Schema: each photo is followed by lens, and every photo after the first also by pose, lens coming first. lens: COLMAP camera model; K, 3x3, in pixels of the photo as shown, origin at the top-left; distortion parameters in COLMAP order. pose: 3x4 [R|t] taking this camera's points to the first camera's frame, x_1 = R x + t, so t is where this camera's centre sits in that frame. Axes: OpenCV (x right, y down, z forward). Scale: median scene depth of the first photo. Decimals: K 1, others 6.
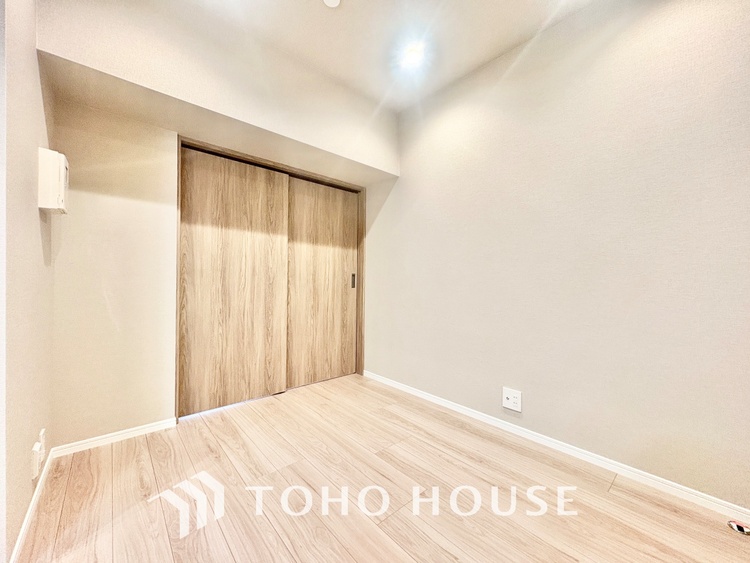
lens RADIAL K [[298.8, 0, 374.1], [0, 298.8, 284.5], [0, 0, 1]] dist [0.002794, 0.000797]
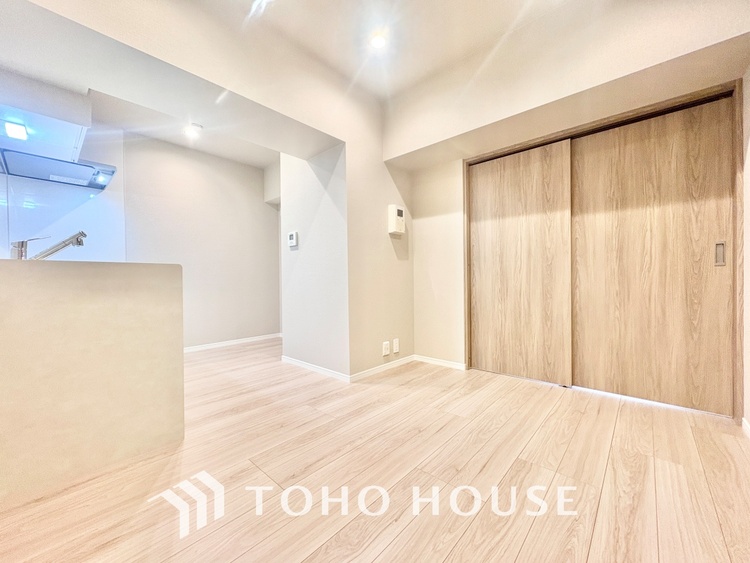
lens RADIAL K [[298.8, 0, 371.4], [0, 298.8, 281.6], [0, 0, 1]] dist [0.002794, 0.000797]
pose [[0.107035, -0.000406, -0.994255, 0.721077], [0.002782, 0.999996, -0.000109, 0.065212], [0.994251, -0.002754, 0.107035, 0.458611]]
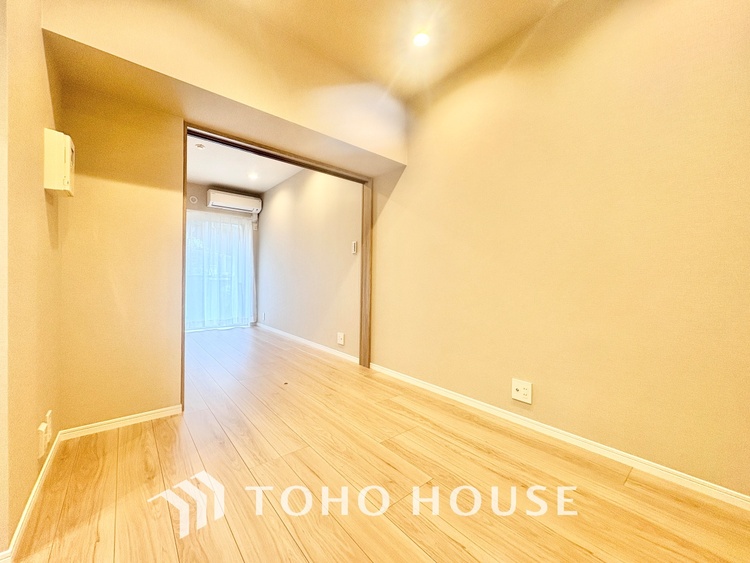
lens RADIAL K [[298.8, 0, 374.1], [0, 298.8, 284.5], [0, 0, 1]] dist [0.002794, 0.000797]
pose [[0.999677, 0.005092, -0.024889, 0.003784], [-0.004961, 0.999973, 0.005329, 0.037460], [0.024915, -0.005204, 0.999676, 0.019626]]
